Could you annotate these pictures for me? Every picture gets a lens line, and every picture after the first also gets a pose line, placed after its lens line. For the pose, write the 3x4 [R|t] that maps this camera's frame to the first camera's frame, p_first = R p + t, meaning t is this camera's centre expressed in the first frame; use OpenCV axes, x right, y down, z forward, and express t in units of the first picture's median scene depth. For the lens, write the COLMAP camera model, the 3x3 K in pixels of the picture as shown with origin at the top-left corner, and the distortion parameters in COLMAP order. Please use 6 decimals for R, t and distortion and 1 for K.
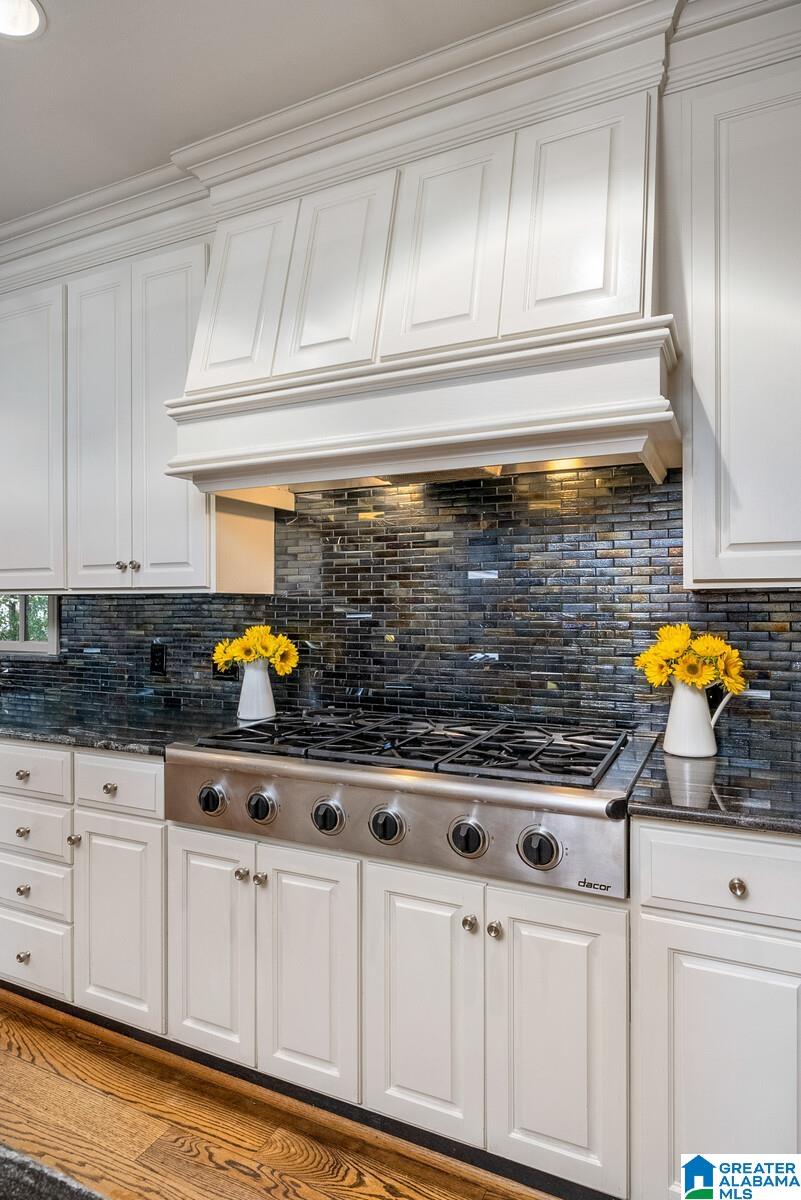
lens RADIAL K [[678.4, 0, 401.4], [0, 678.4, 599.5], [0, 0, 1]] dist [-0.004558, -0.000962]
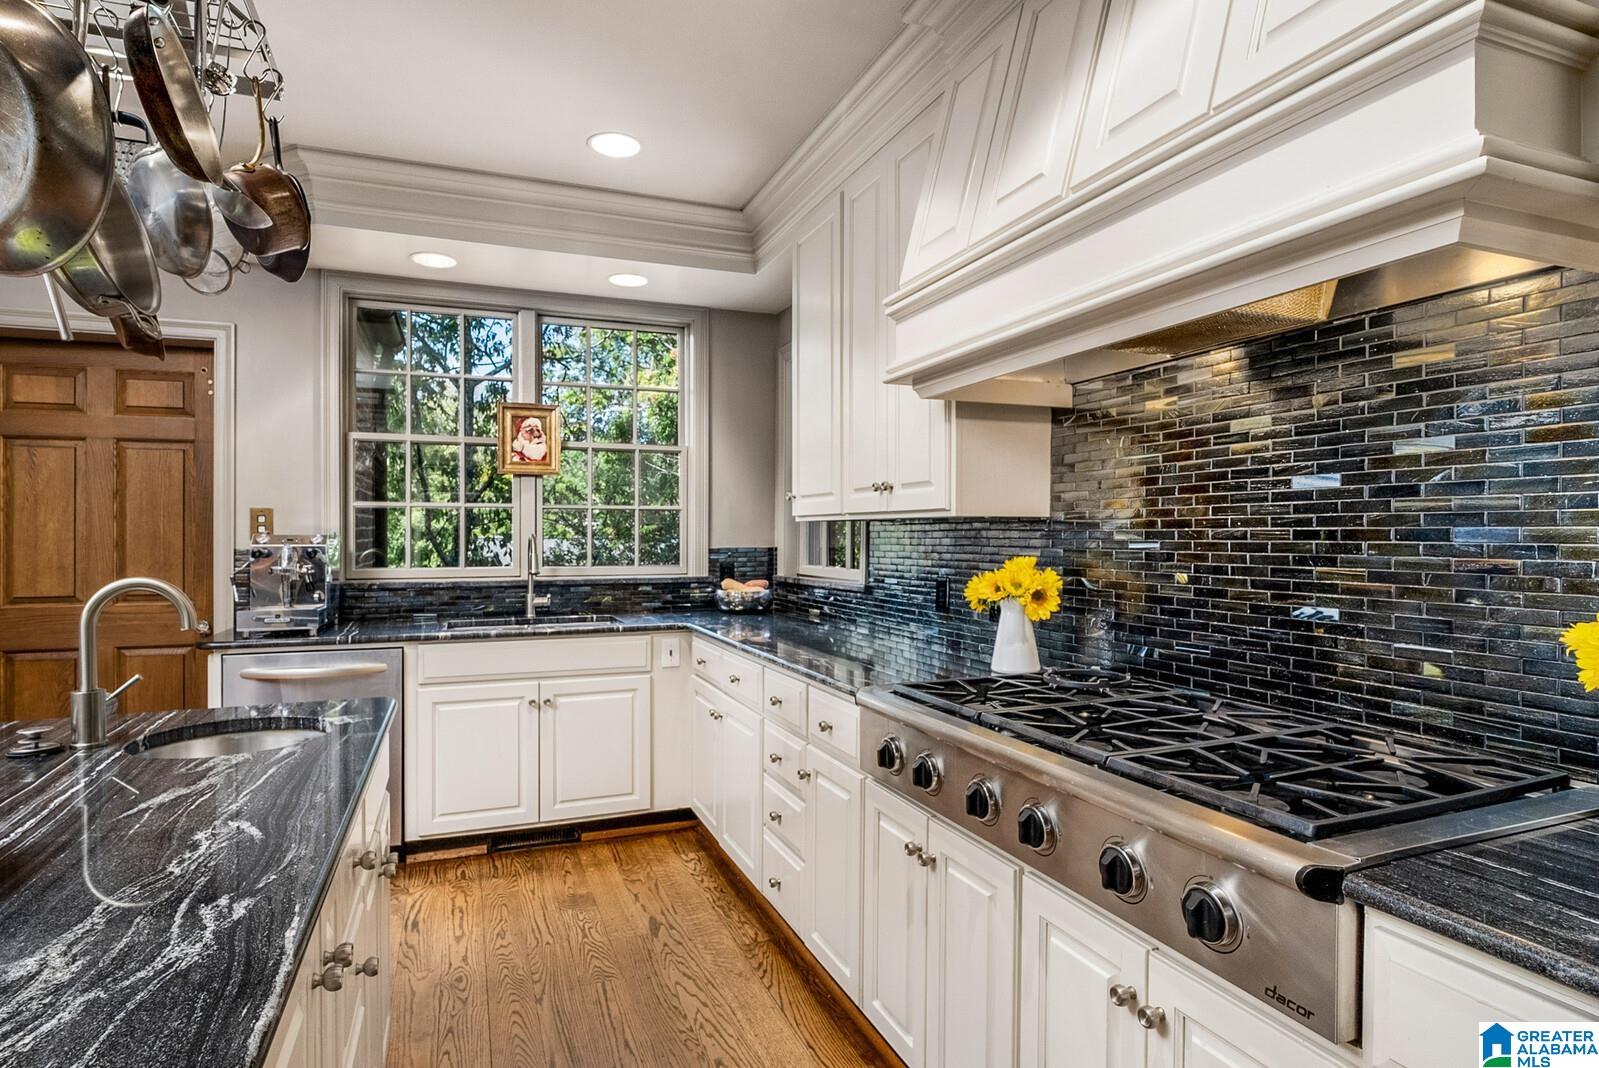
lens RADIAL K [[843.1, 0, 799.8], [0, 843.1, 533.4], [0, 0, 1]] dist [-0.001746, 0.000022]
pose [[0.733914, 0.000699, -0.679242, 0.283380], [0.005266, 0.999964, 0.006720, 0.003499], [0.679222, -0.008509, 0.733884, 0.104253]]
